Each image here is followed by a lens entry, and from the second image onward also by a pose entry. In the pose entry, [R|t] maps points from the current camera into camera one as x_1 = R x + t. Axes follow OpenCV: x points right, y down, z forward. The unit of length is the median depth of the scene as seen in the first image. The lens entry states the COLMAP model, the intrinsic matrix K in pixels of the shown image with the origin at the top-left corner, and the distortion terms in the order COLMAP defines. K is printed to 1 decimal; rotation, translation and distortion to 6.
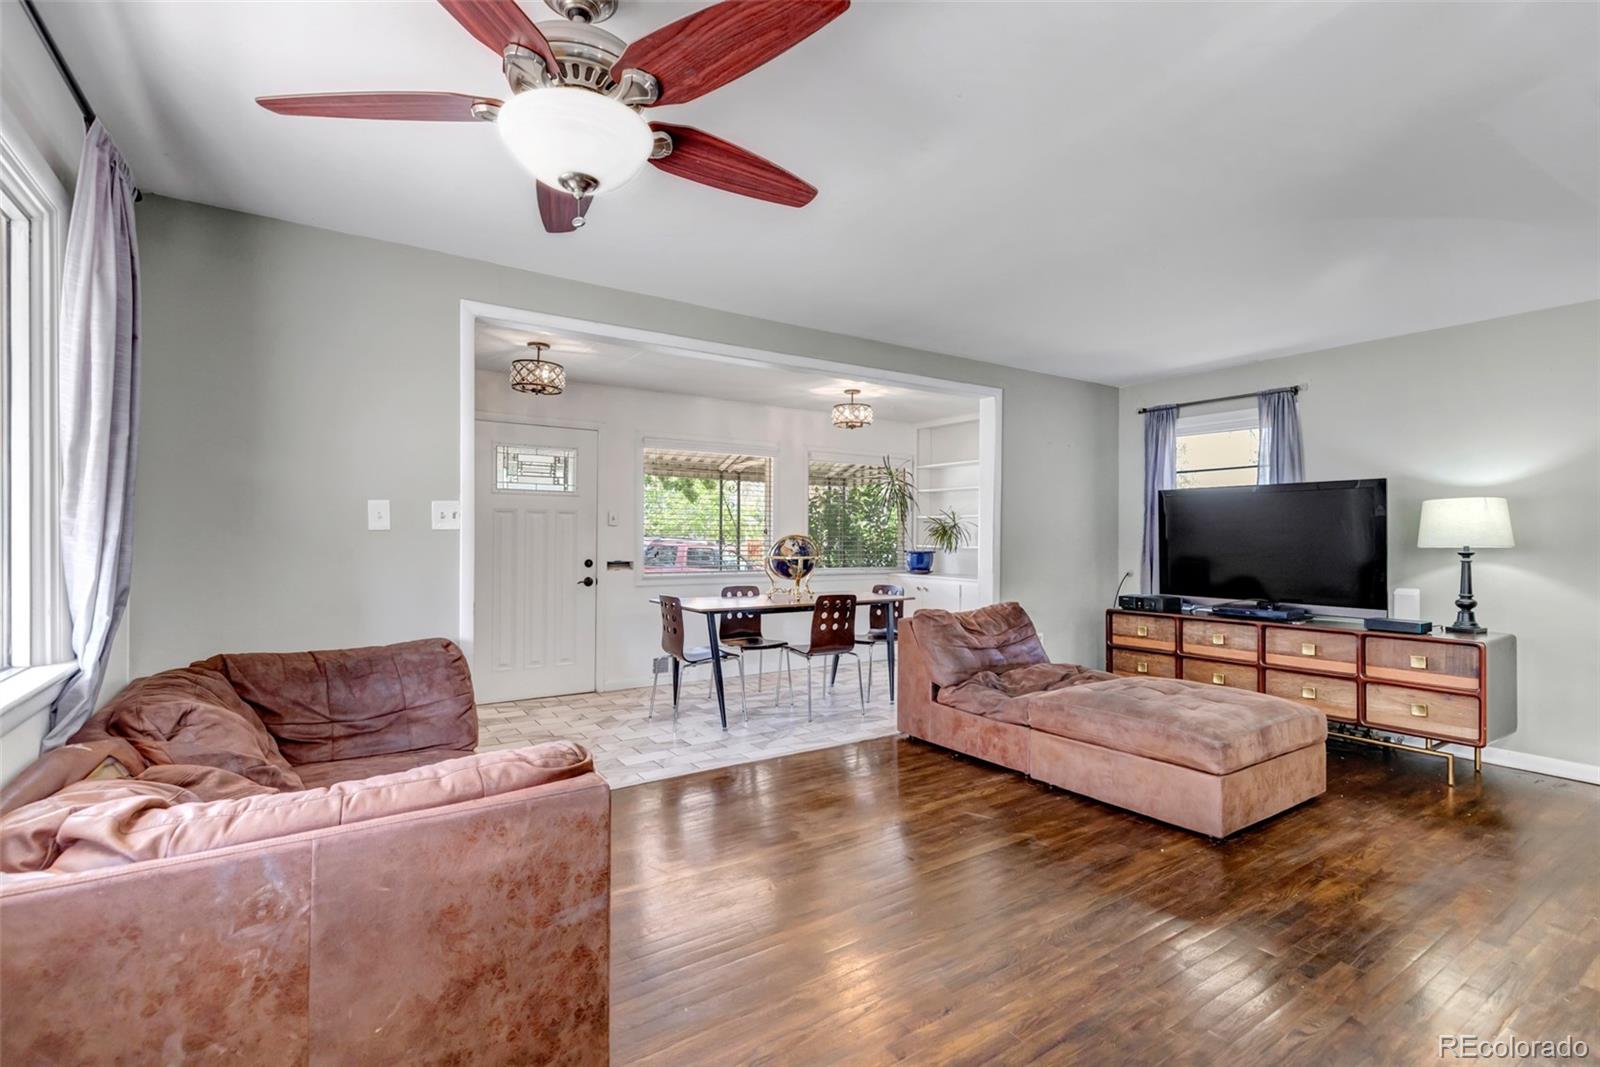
lens RADIAL K [[747.7, 0, 808.3], [0, 747.7, 538.9], [0, 0, 1]] dist [0.009176, -0.001812]
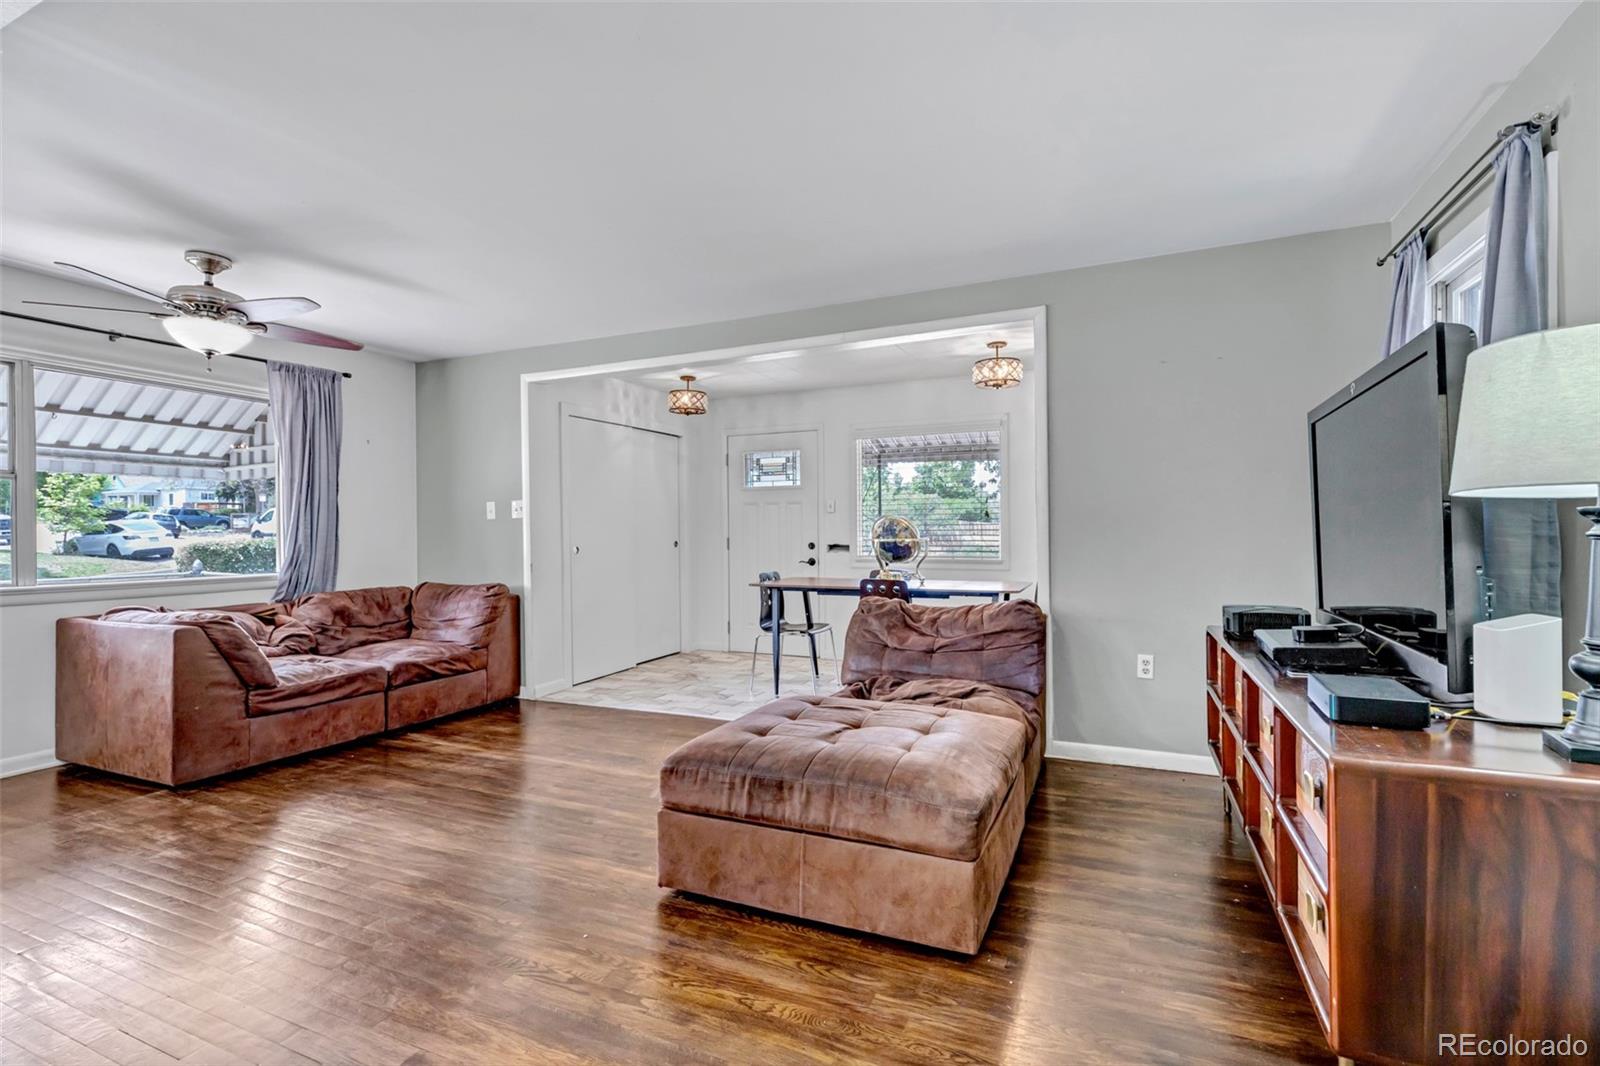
lens RADIAL K [[747.7, 0, 797.1], [0, 747.7, 535.7], [0, 0, 1]] dist [0.009176, -0.001812]
pose [[0.512409, -0.007170, -0.858712, 0.889257], [0.008173, 0.999961, -0.003473, 0.026411], [0.858703, -0.005238, 0.512447, 0.497876]]
